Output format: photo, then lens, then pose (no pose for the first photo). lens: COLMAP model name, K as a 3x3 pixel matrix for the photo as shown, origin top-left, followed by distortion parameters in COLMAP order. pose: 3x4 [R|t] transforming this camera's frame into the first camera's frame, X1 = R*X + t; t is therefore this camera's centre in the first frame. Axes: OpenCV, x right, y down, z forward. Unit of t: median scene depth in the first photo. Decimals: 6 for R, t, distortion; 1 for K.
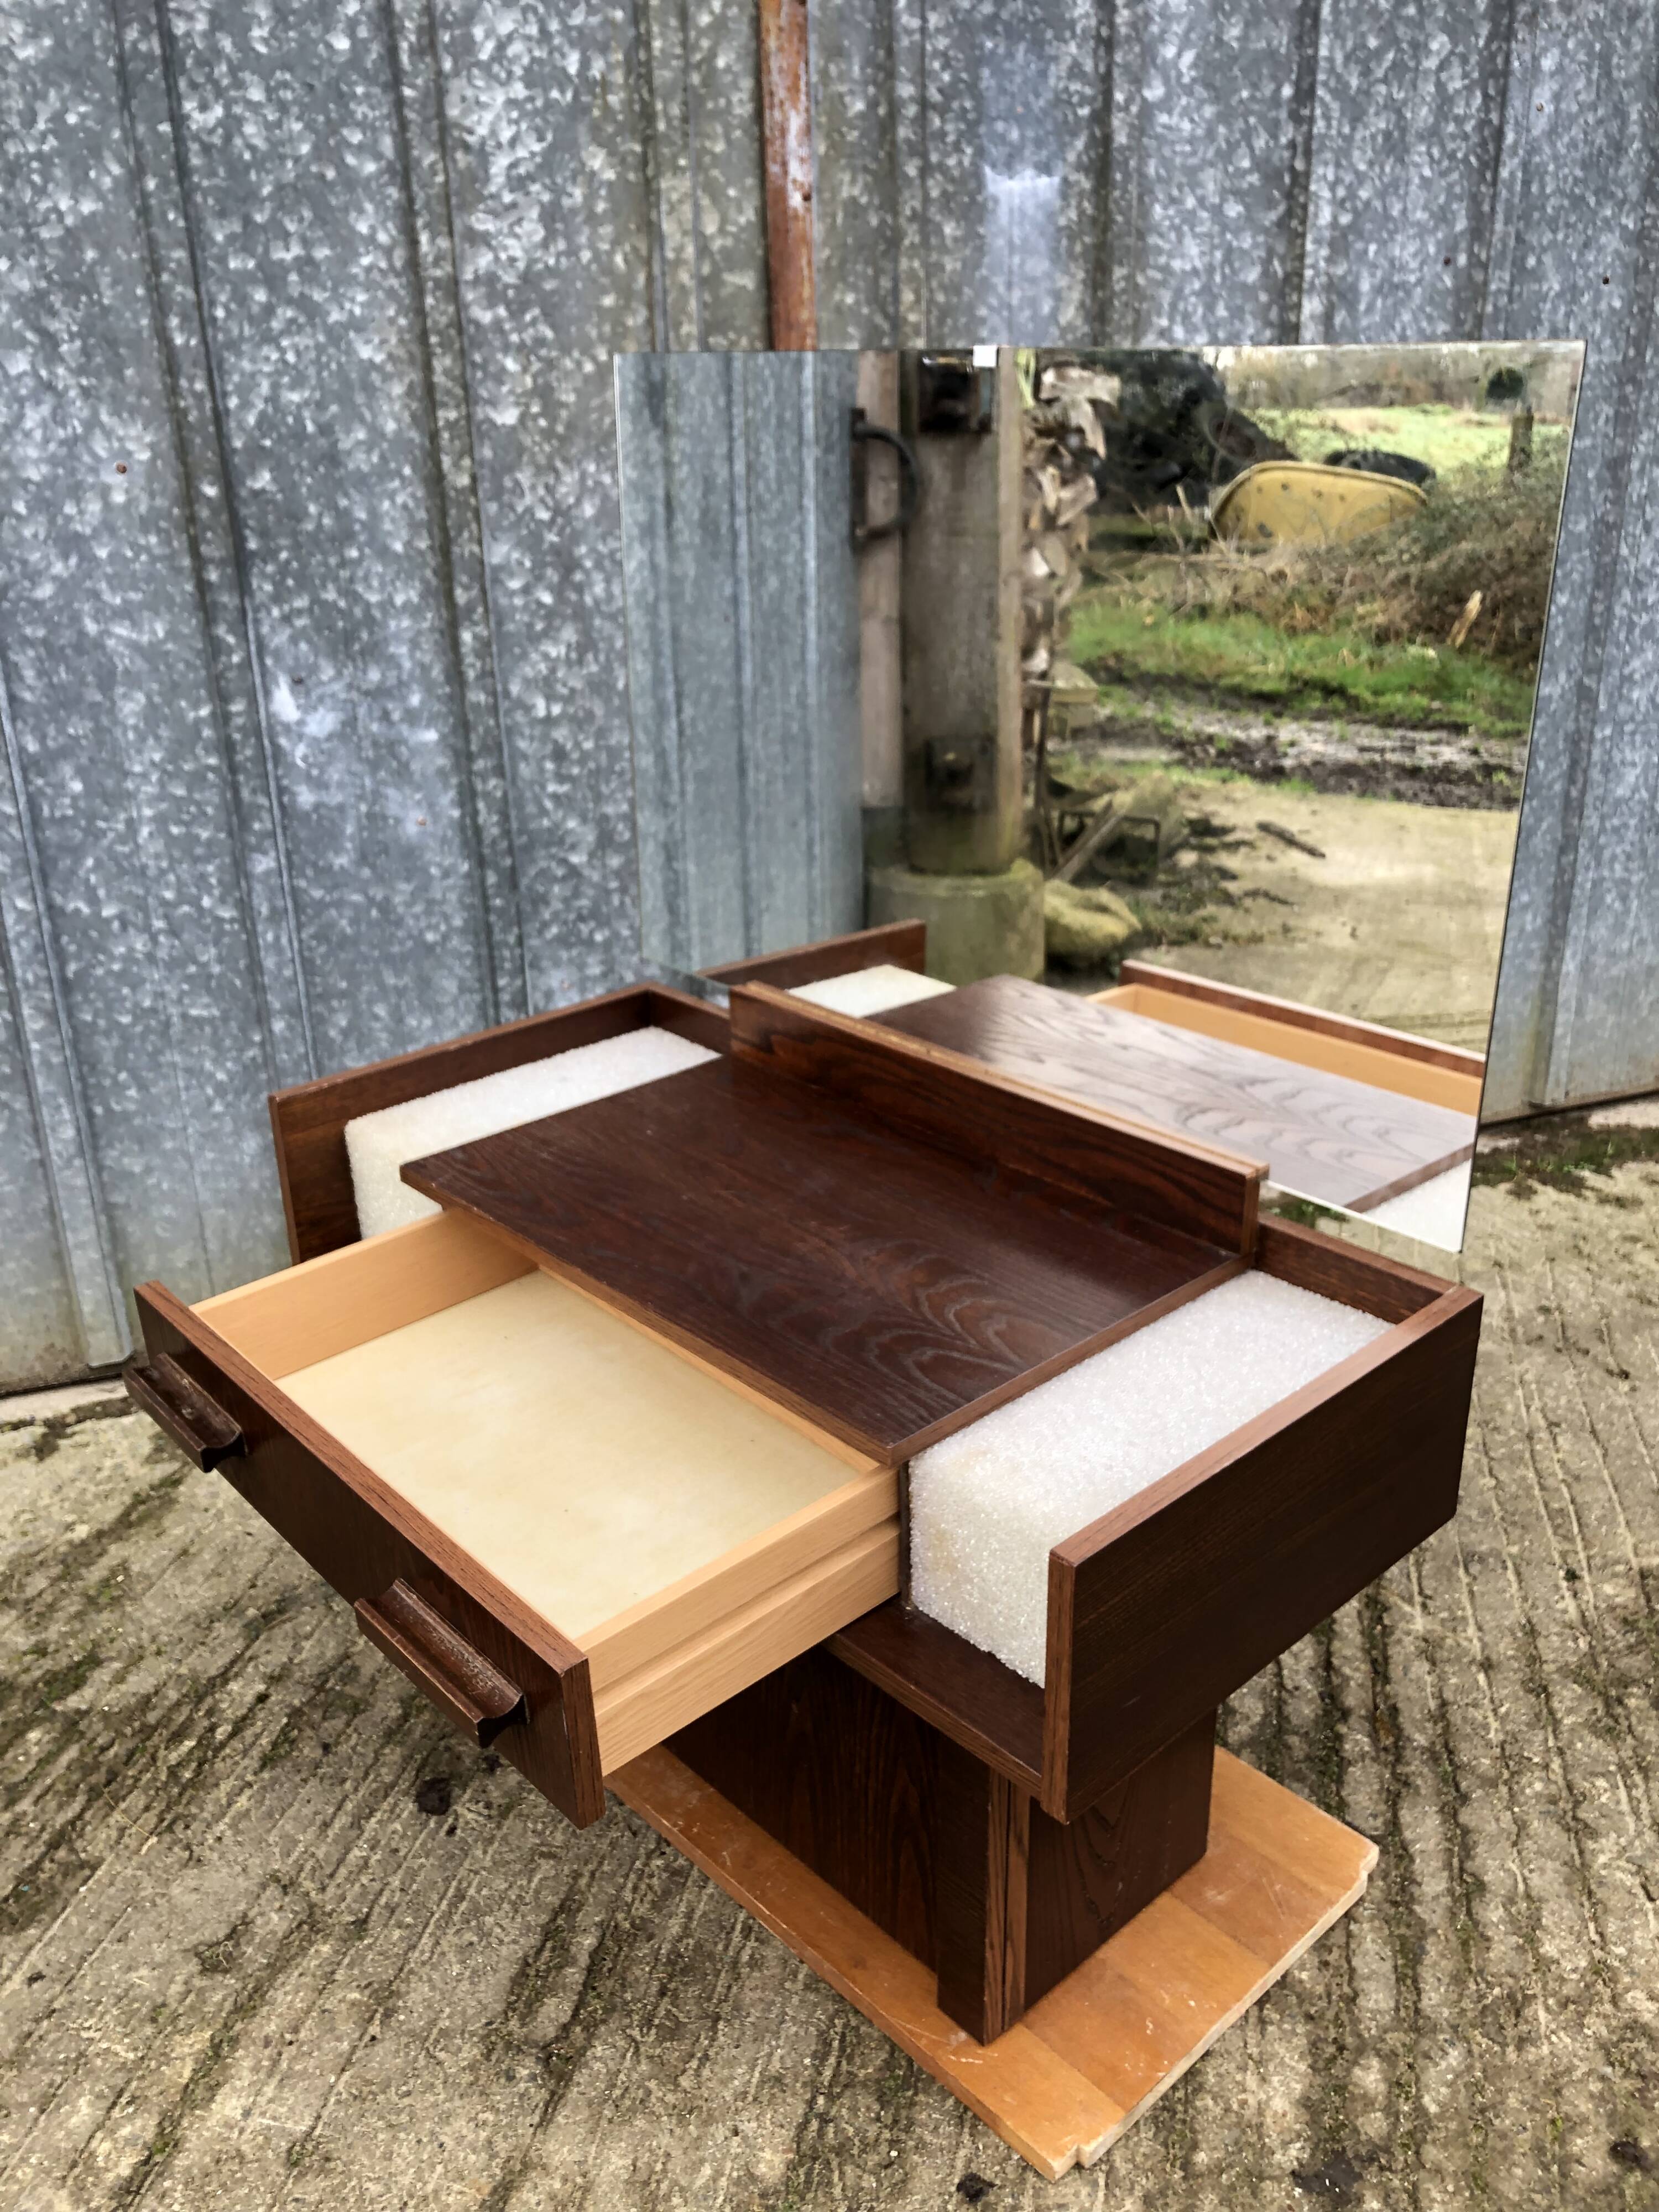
lens RADIAL K [[1835.8, 0, 823.8], [0, 1835.8, 1093.4], [0, 0, 1]] dist [-0.015294, 0.053191]
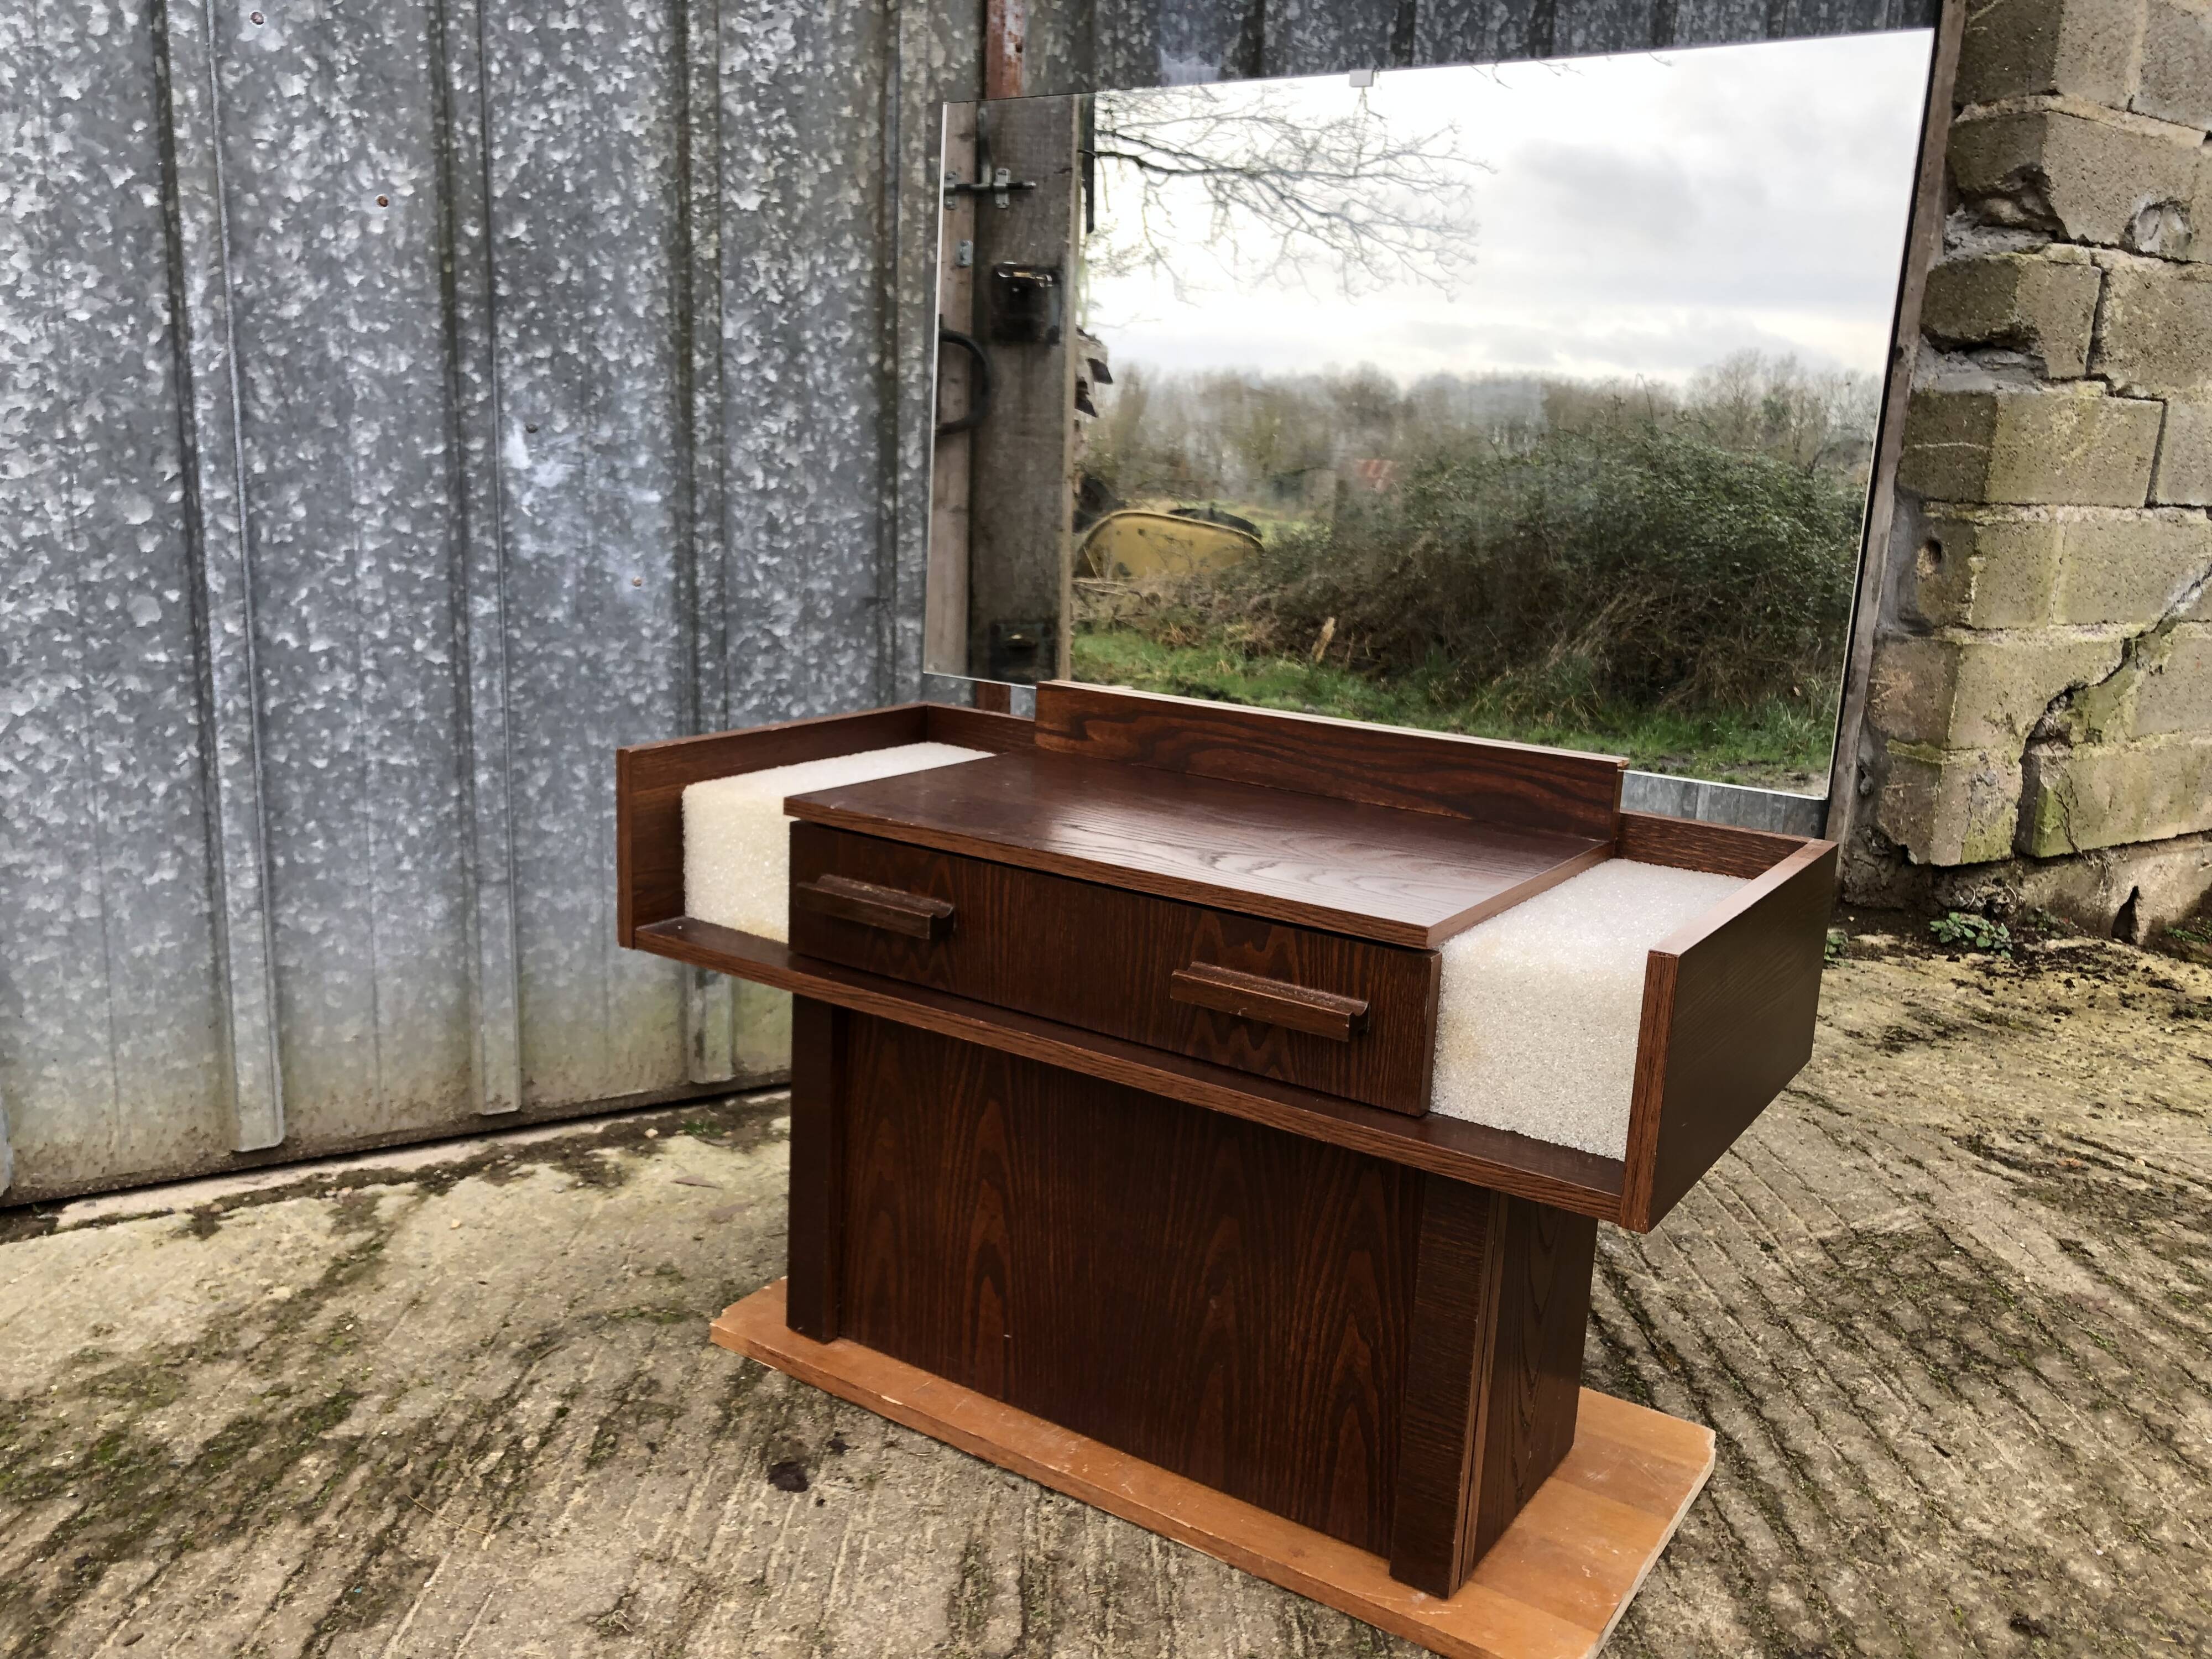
lens RADIAL K [[1834.2, 0, 1088.5], [0, 1834.2, 829.9], [0, 0, 1]] dist [-0.022837, 0.065849]
pose [[0.970263, 0.012335, 0.241738, -0.244204], [0.030104, 0.984797, -0.171081, 0.183290], [-0.240173, 0.173270, 0.955141, 0.004336]]
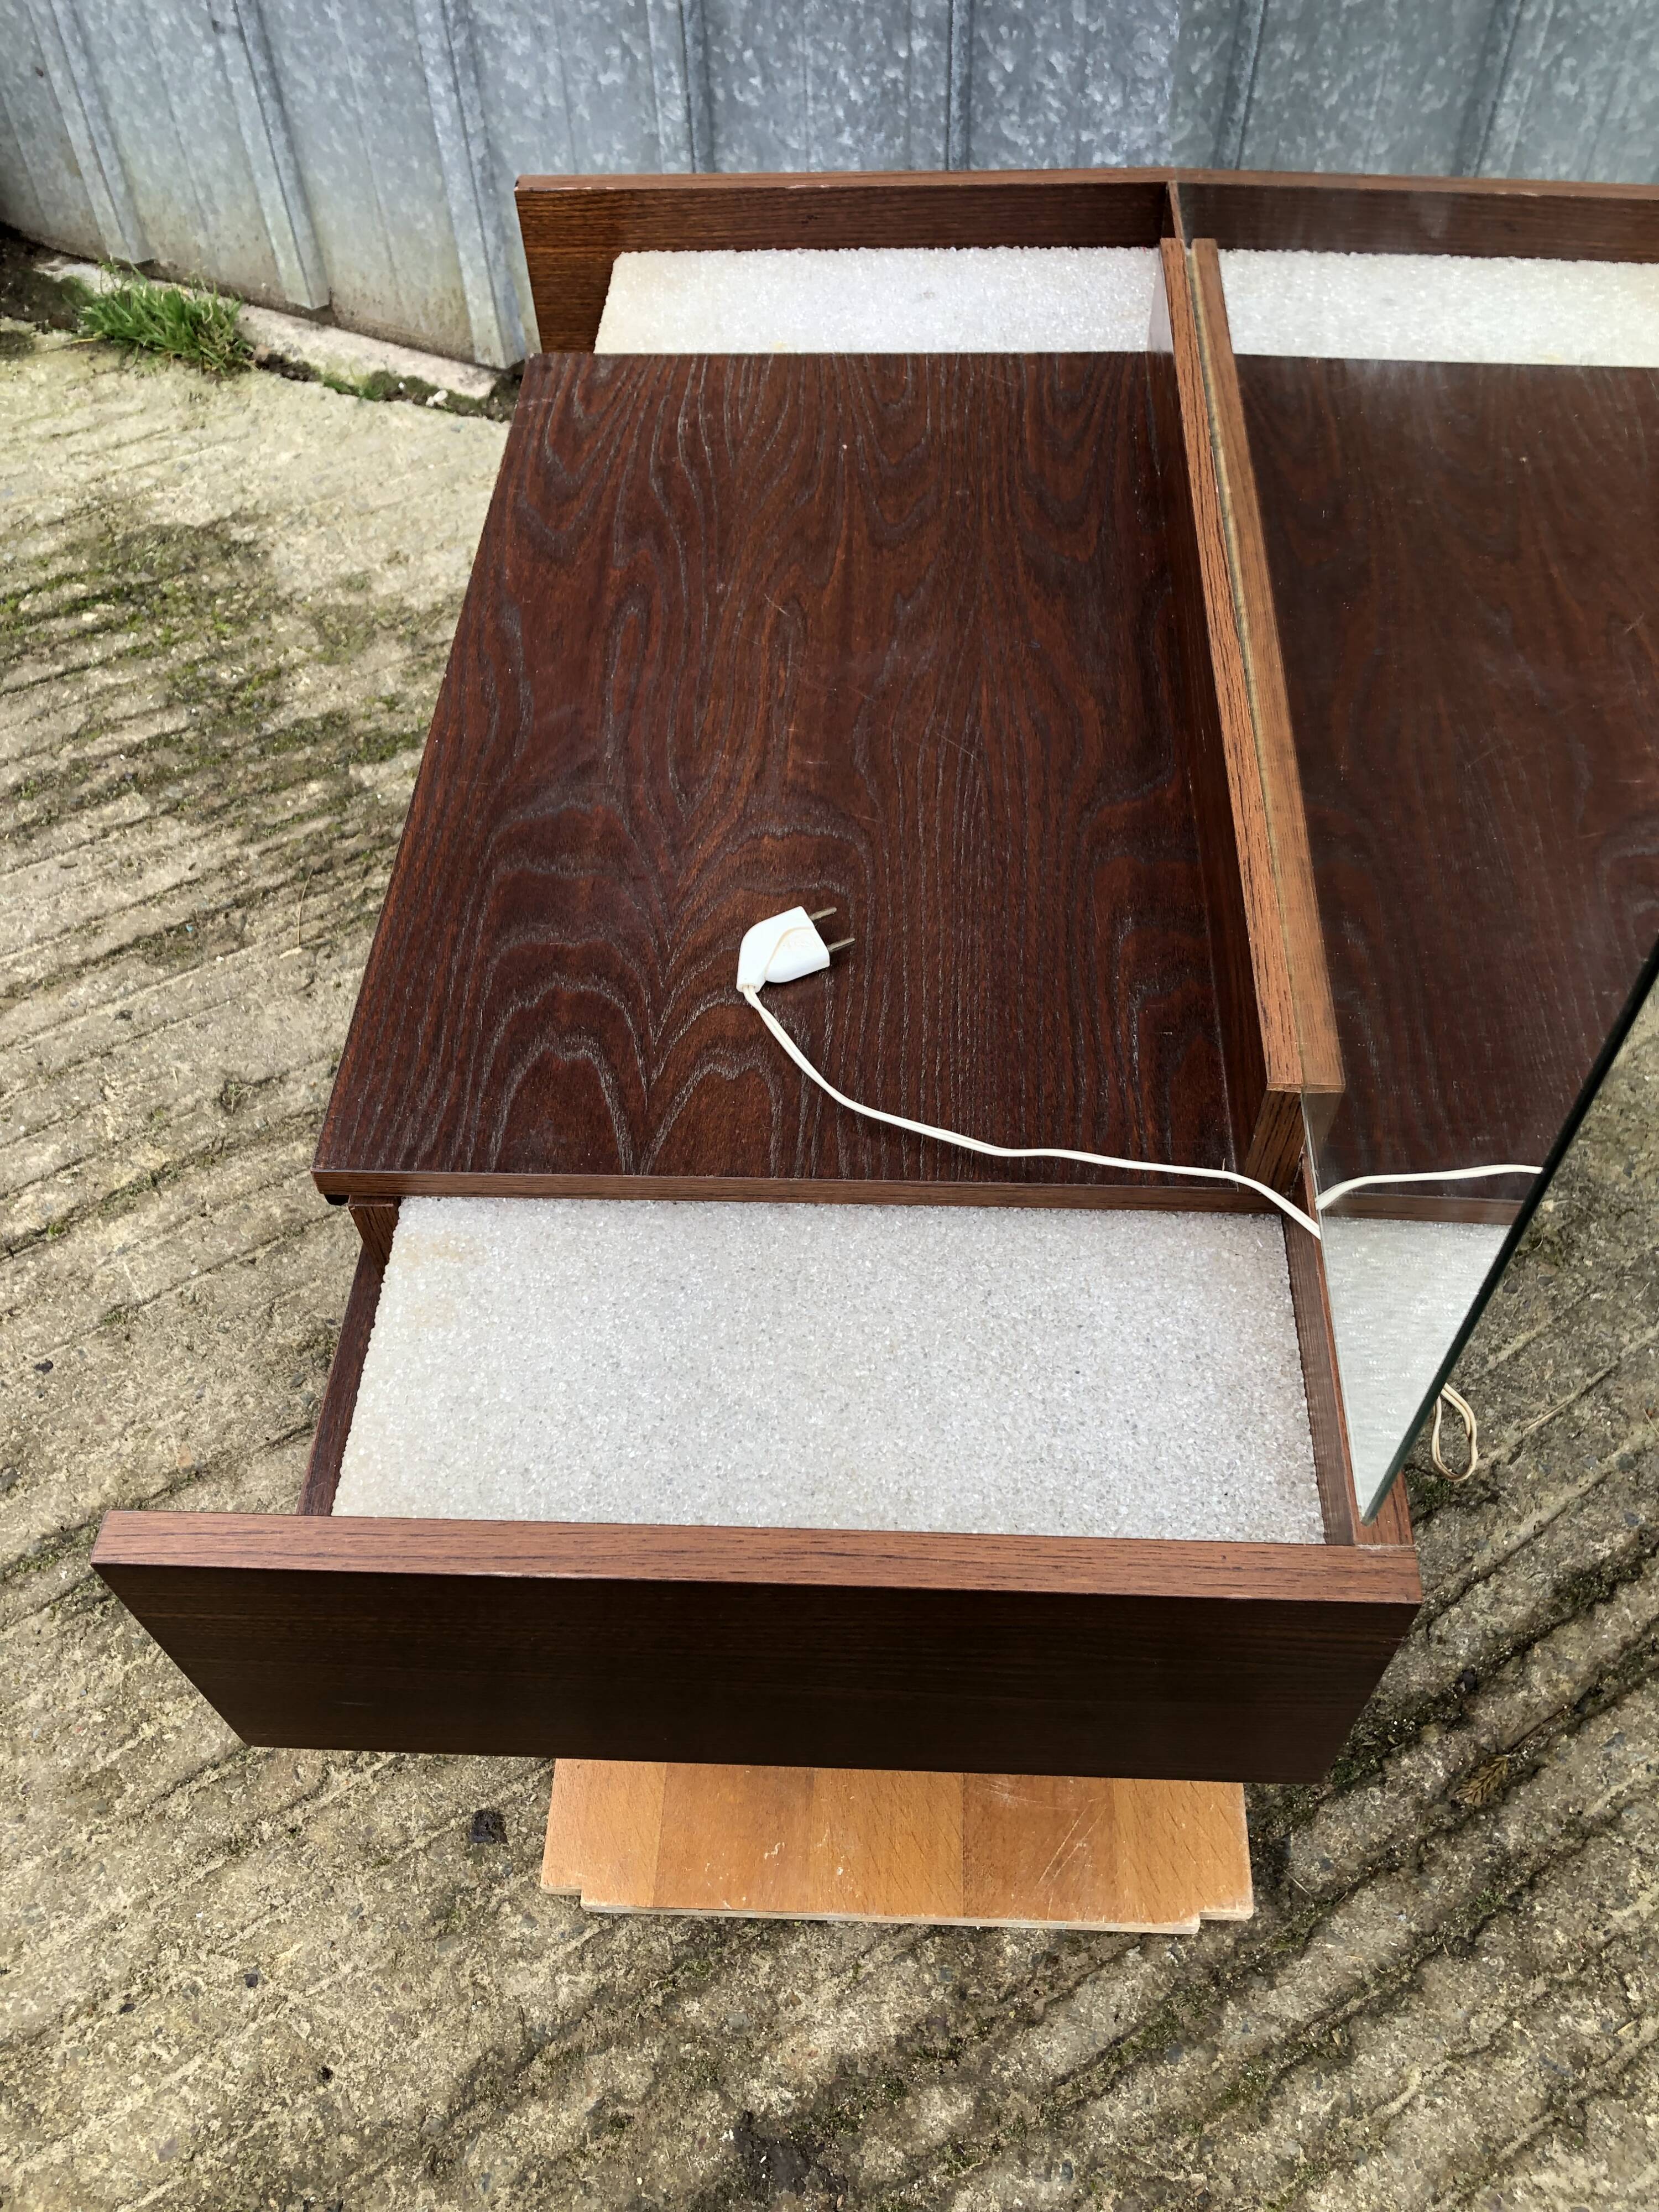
lens RADIAL K [[1814.6, 0, 829.9], [0, 1814.6, 1100.6], [0, 0, 1]] dist [-0.008897, 0.040393]
pose [[0.705567, 0.560633, -0.433436, 0.243446], [-0.256055, 0.772012, 0.581750, -0.136239], [0.660766, -0.299480, 0.688259, 0.402051]]
